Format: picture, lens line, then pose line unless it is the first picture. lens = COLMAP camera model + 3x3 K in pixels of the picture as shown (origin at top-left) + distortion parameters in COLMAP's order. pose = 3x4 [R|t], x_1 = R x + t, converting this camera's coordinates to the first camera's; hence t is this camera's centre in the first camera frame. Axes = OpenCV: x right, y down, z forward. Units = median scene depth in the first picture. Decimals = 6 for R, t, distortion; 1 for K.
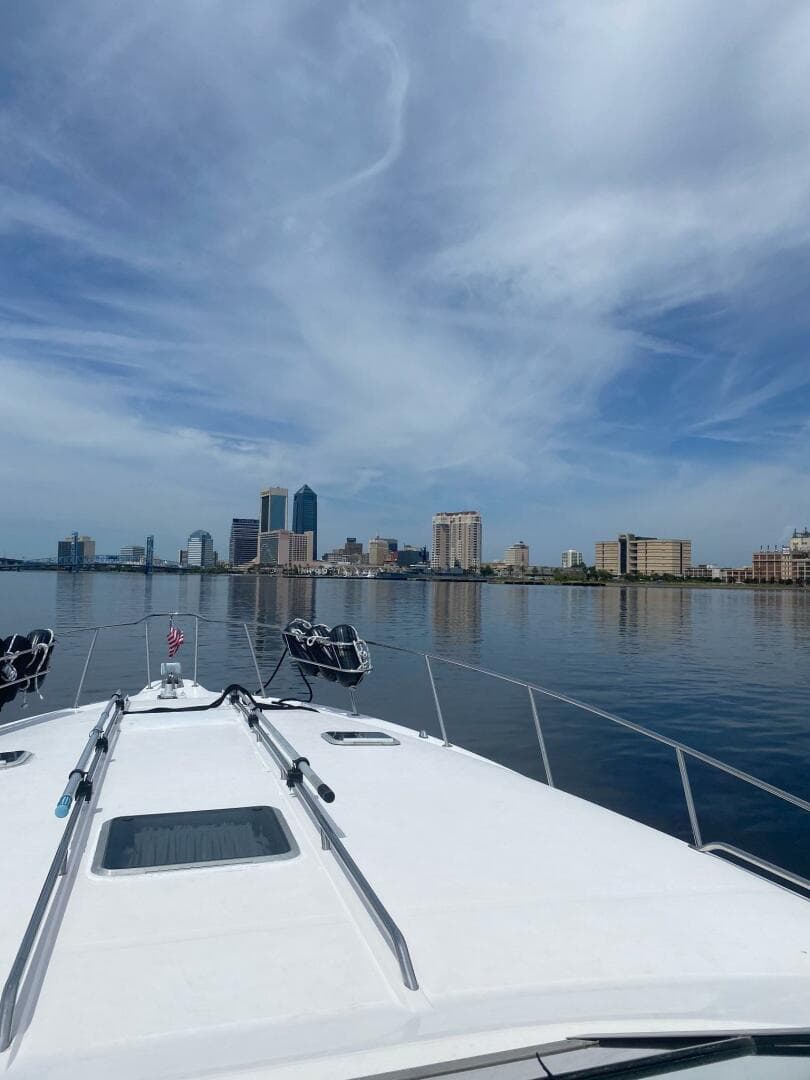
lens RADIAL K [[843.8, 0, 405.0], [0, 843.8, 540.0], [0, 0, 1]] dist [0.001260, -0.000264]
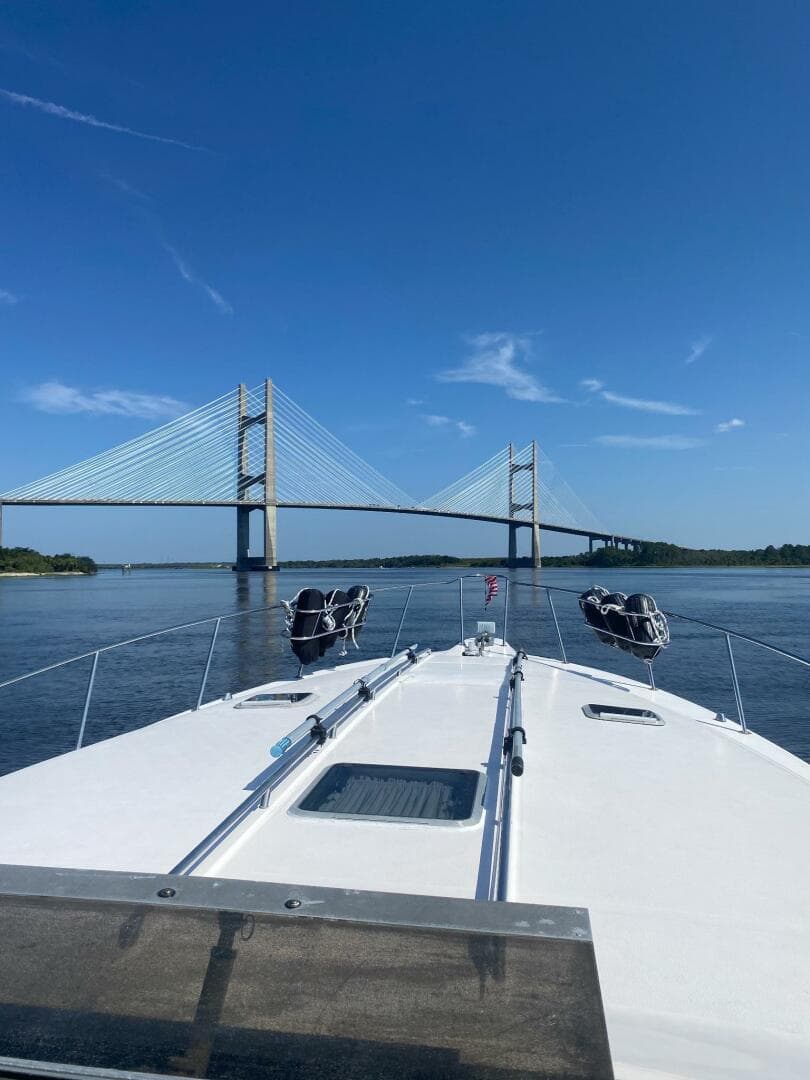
lens RADIAL K [[829.6, 0, 405.0], [0, 829.6, 540.0], [0, 0, 1]] dist [0.035409, -0.004043]
pose [[0.912509, 0.021959, -0.408467, 0.105134], [-0.004681, 0.999053, 0.043251, -0.002423], [0.409030, -0.037555, 0.911748, 0.044173]]
